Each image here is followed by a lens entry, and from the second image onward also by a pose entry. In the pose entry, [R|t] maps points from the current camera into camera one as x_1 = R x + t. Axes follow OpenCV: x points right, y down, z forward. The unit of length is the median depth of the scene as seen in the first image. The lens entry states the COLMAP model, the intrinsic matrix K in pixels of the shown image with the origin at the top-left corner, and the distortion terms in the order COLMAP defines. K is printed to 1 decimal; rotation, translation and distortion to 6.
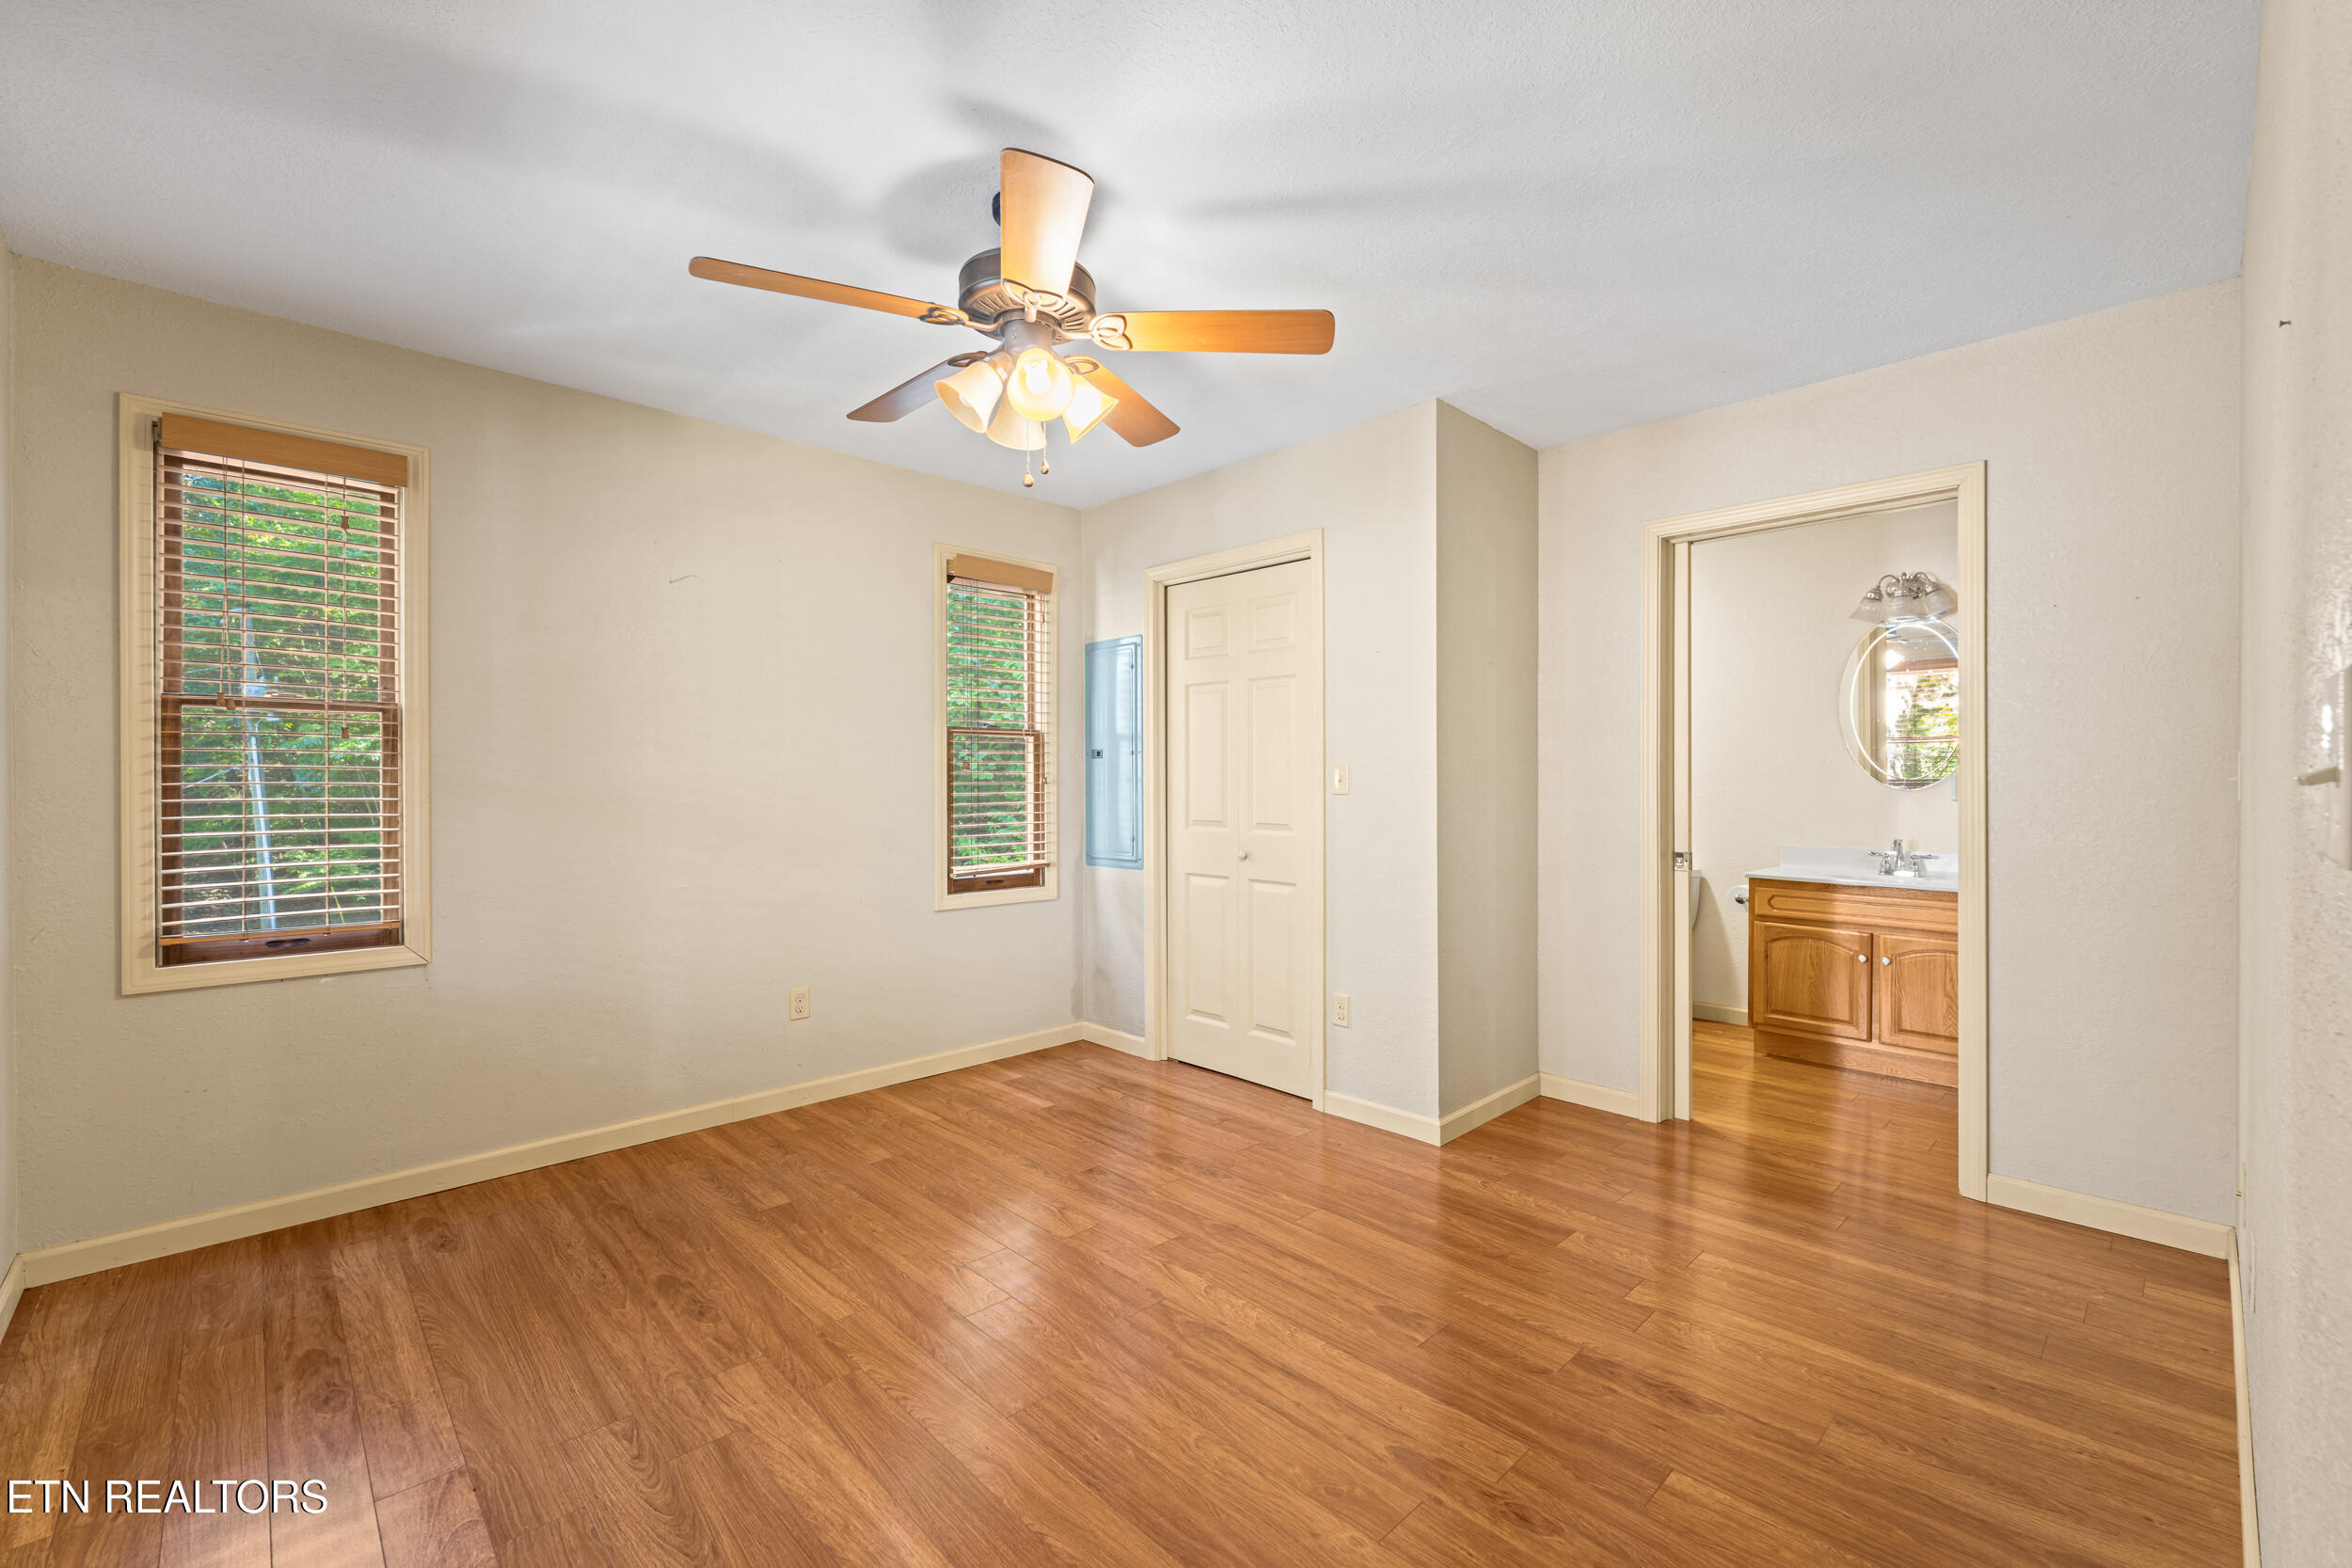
lens RADIAL K [[953.2, 0, 1188.1], [0, 953.2, 782.8], [0, 0, 1]] dist [-0.001404, -0.000012]
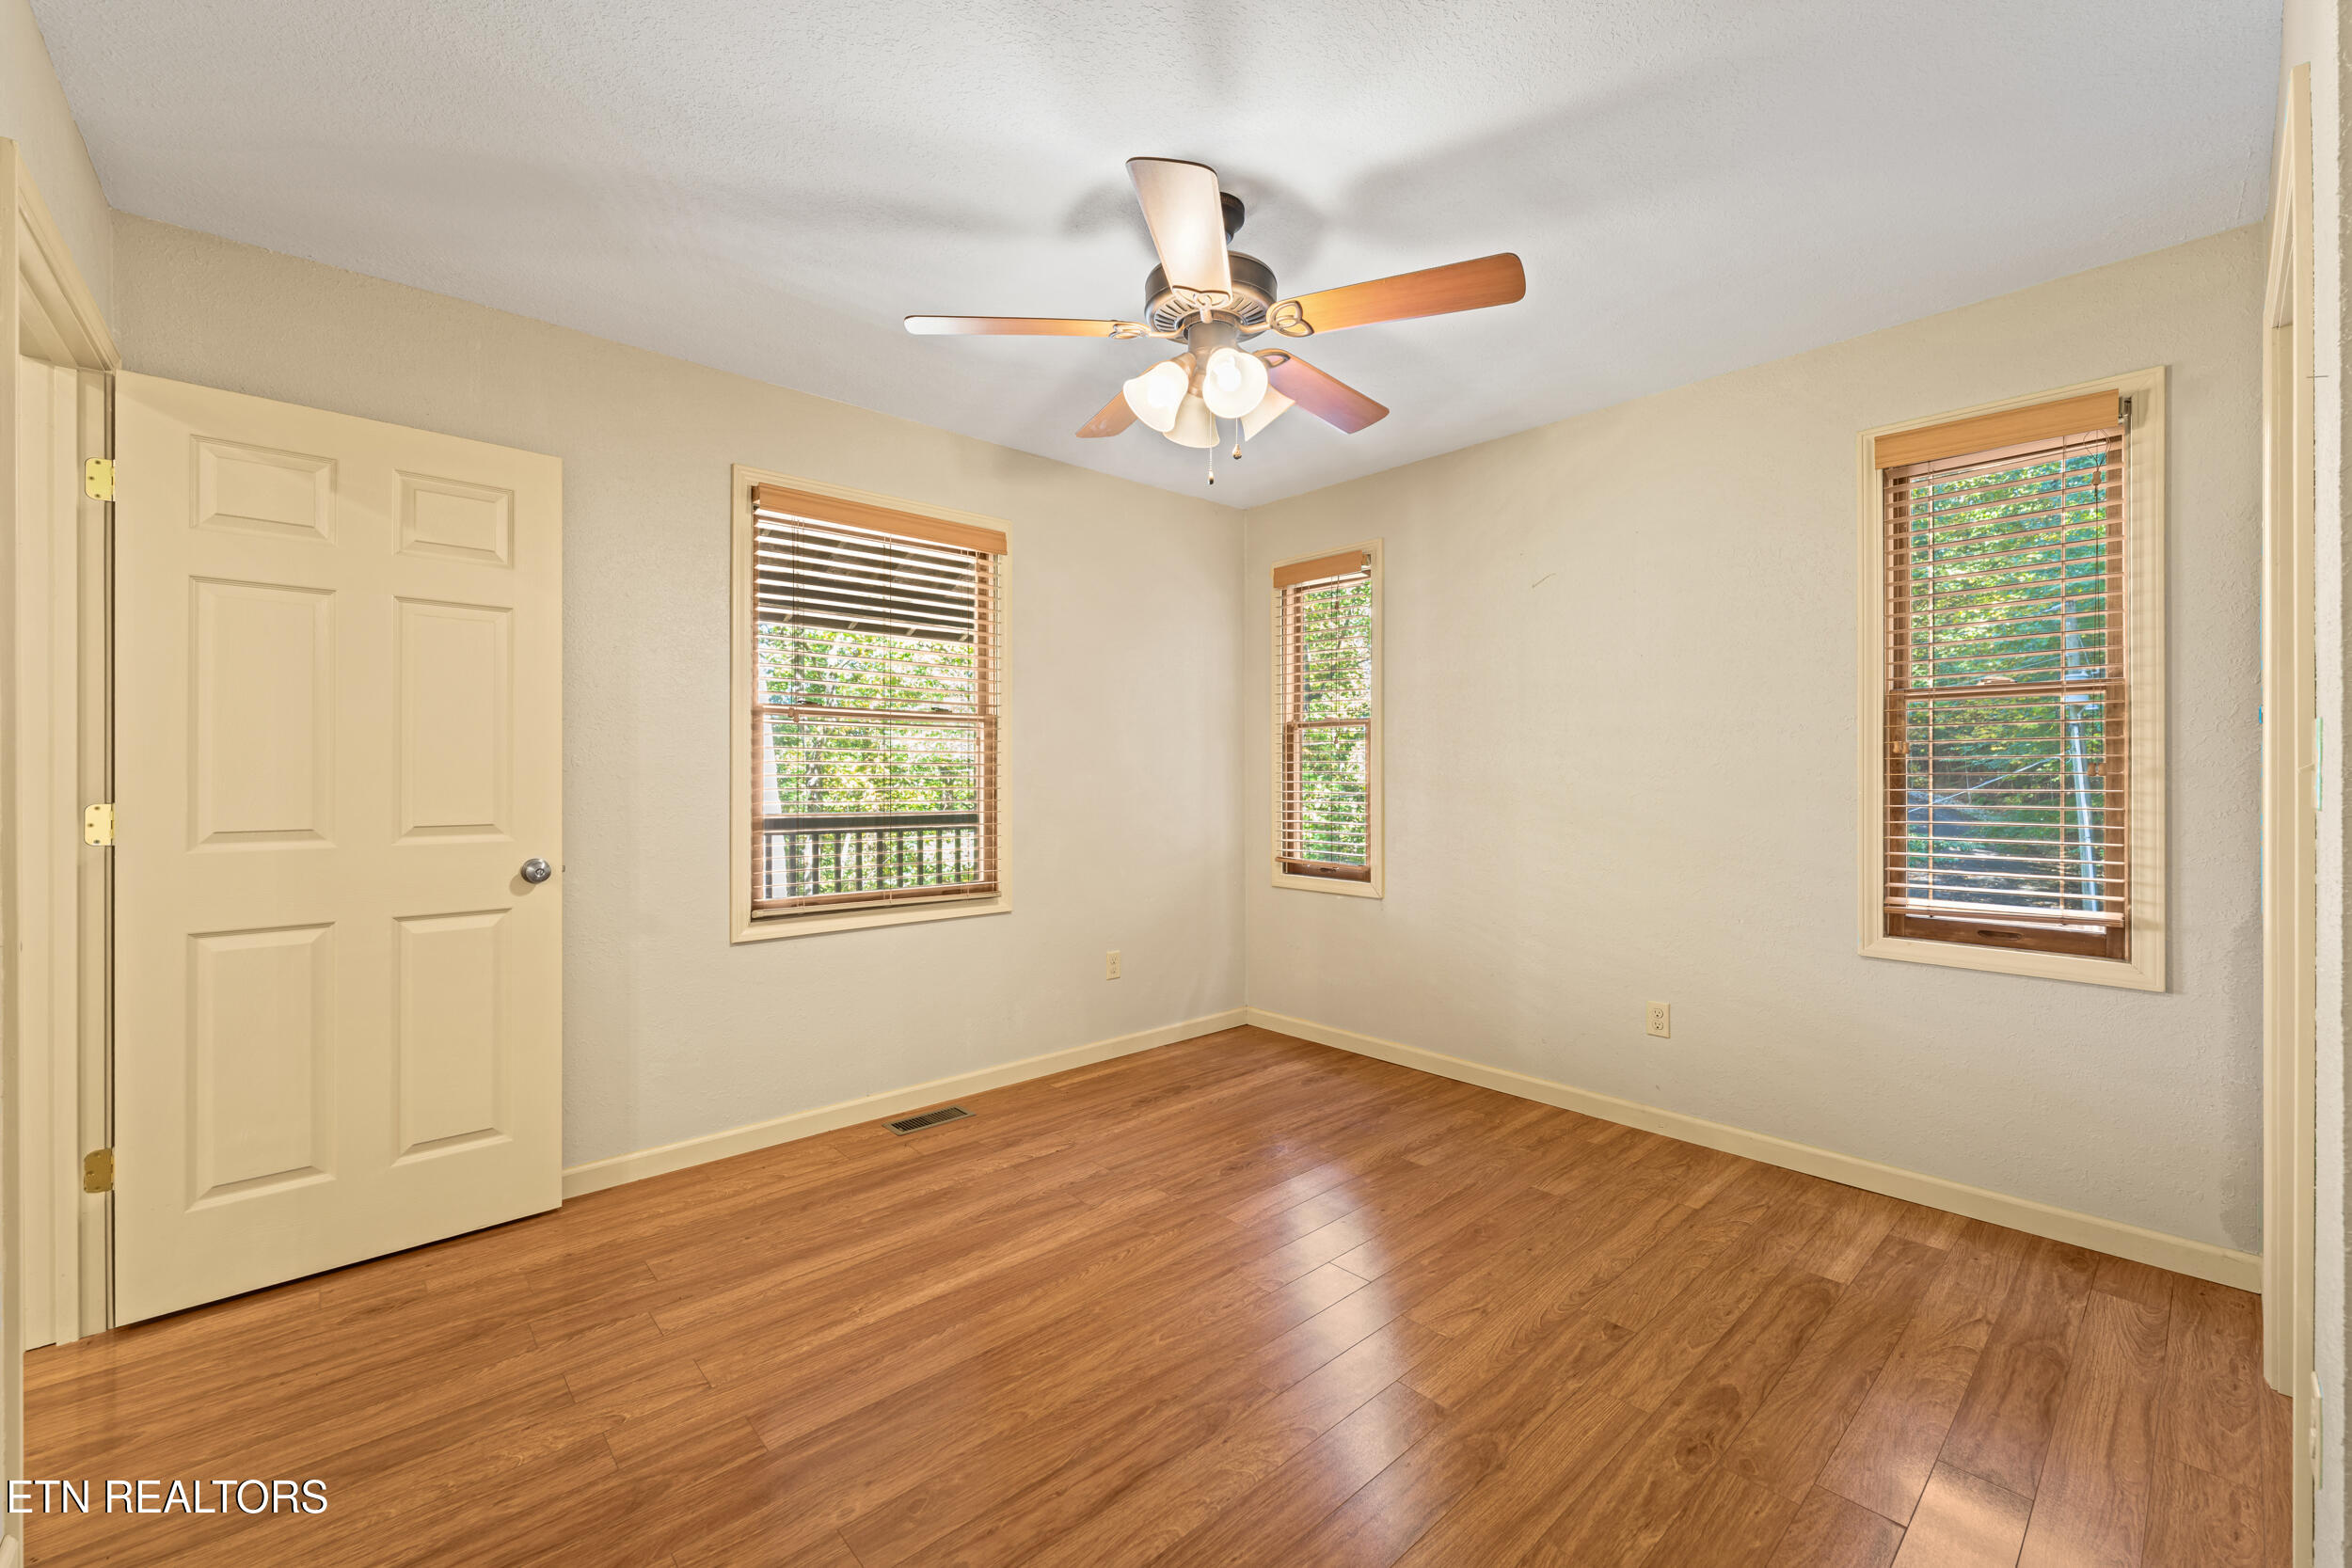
lens RADIAL K [[953.2, 0, 1188.7], [0, 953.2, 773.9], [0, 0, 1]] dist [-0.001404, -0.000012]
pose [[-0.014247, 0.005425, -0.999884, 0.621796], [-0.001412, 0.999984, 0.005446, -0.004060], [0.999898, 0.001489, -0.014239, 0.719169]]
